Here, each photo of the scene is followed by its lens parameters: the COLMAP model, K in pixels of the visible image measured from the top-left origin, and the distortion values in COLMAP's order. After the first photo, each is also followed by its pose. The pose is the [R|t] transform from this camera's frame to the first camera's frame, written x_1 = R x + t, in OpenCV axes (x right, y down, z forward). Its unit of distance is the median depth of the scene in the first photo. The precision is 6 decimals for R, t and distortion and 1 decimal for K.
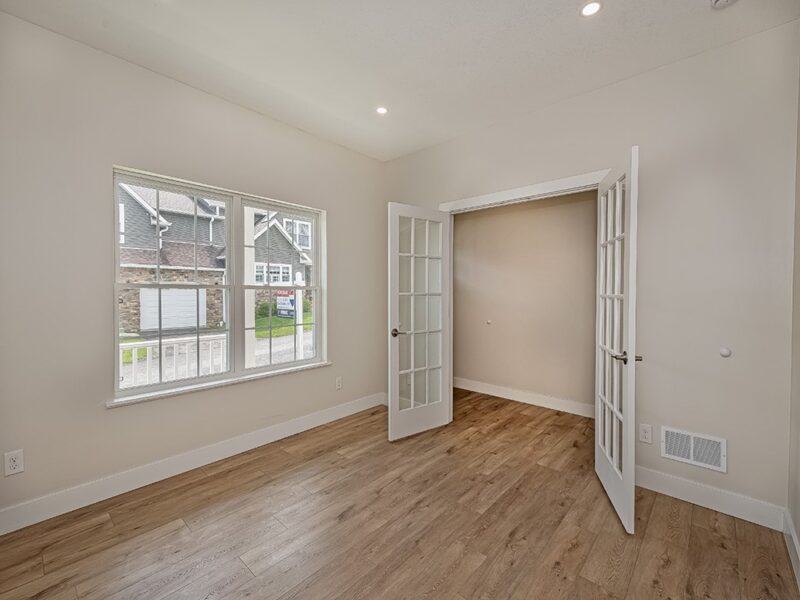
lens RADIAL K [[354.4, 0, 401.5], [0, 354.4, 297.7], [0, 0, 1]] dist [-0.005362, -0.001366]
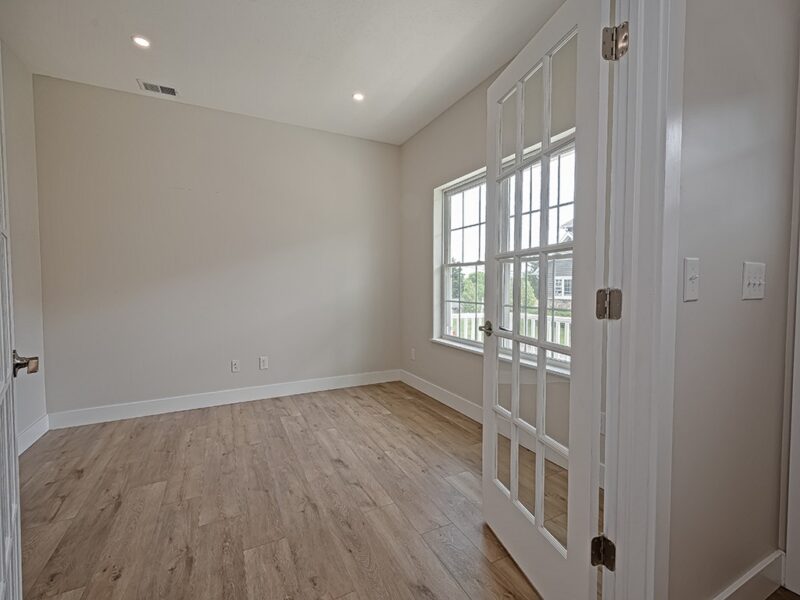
lens RADIAL K [[354.4, 0, 401.0], [0, 354.4, 296.2], [0, 0, 1]] dist [-0.005362, -0.001366]
pose [[-0.358541, 0.032771, -0.932938, 0.743751], [-0.026782, 0.998611, 0.045371, 0.039039], [0.933130, 0.041253, -0.357166, 1.477844]]
